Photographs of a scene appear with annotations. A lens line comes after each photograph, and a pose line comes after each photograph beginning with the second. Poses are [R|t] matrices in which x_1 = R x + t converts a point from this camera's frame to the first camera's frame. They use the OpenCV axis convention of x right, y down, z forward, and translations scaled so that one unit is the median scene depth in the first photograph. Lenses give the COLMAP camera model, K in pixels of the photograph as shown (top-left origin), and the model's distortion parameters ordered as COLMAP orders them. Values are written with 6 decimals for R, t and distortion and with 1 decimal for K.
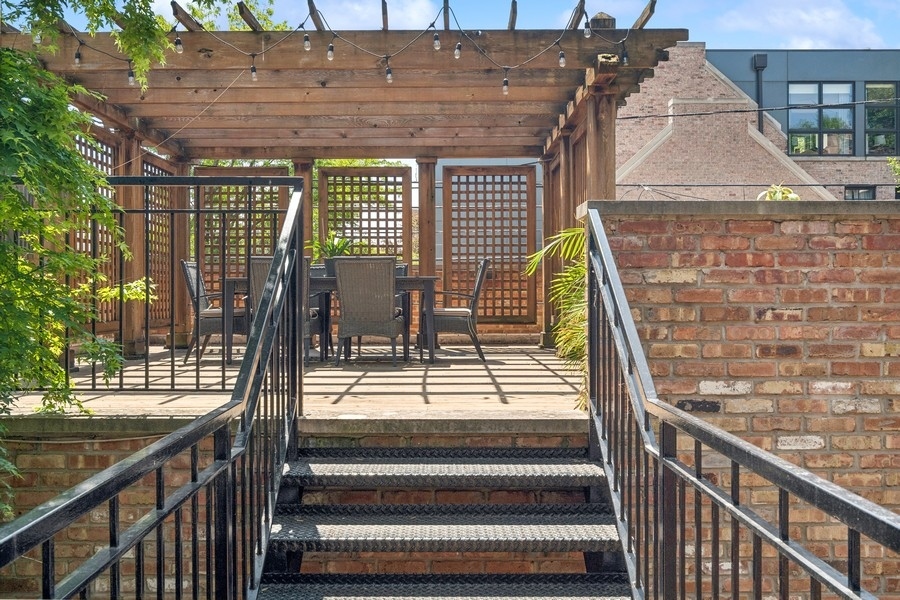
lens RADIAL K [[763.6, 0, 450.0], [0, 763.6, 300.0], [0, 0, 1]] dist [0.003598, 0.000372]
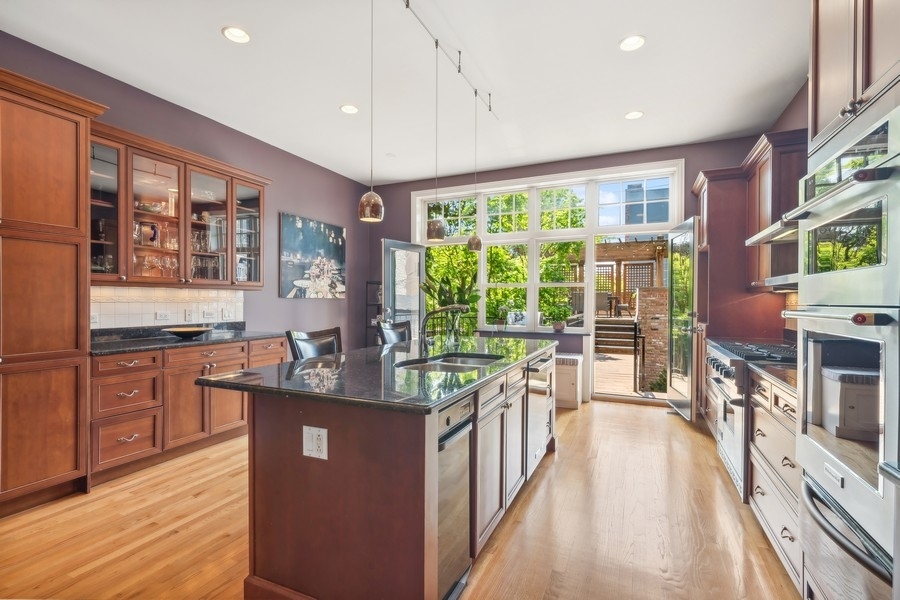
lens RADIAL K [[417.9, 0, 451.3], [0, 417.9, 304.8], [0, 0, 1]] dist [-0.042837, 0.000013]
pose [[0.903029, 0.009712, -0.429470, 0.113939], [-0.008102, 0.999952, 0.005577, 0.007543], [0.429504, -0.001556, 0.903064, -1.236906]]
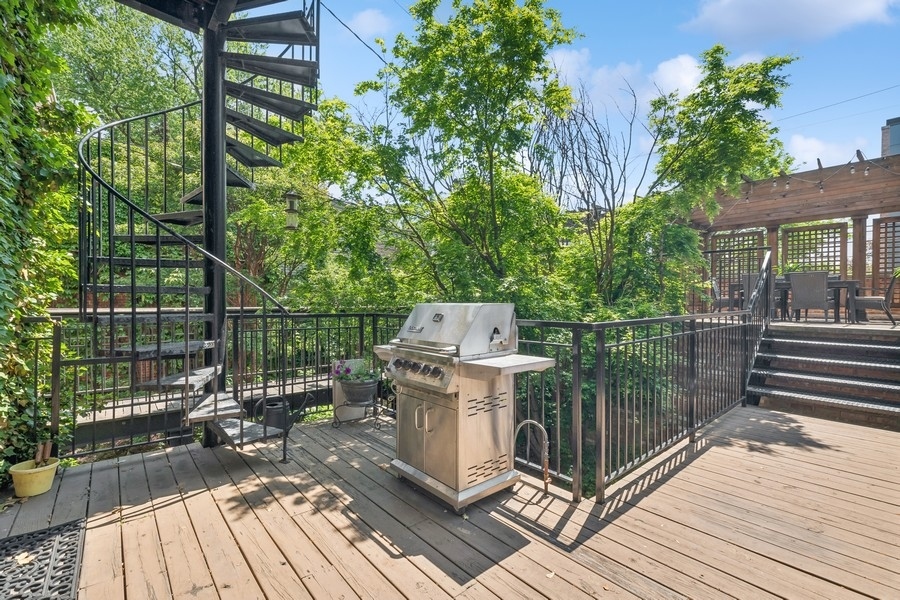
lens RADIAL K [[399.3, 0, 447.1], [0, 399.3, 303.7], [0, 0, 1]] dist [0.001097, 0.000988]
pose [[0.642129, 0.012136, -0.766501, 0.086277], [-0.009987, 0.999922, 0.007465, 0.029984], [0.766532, 0.002862, 0.642200, -0.431691]]
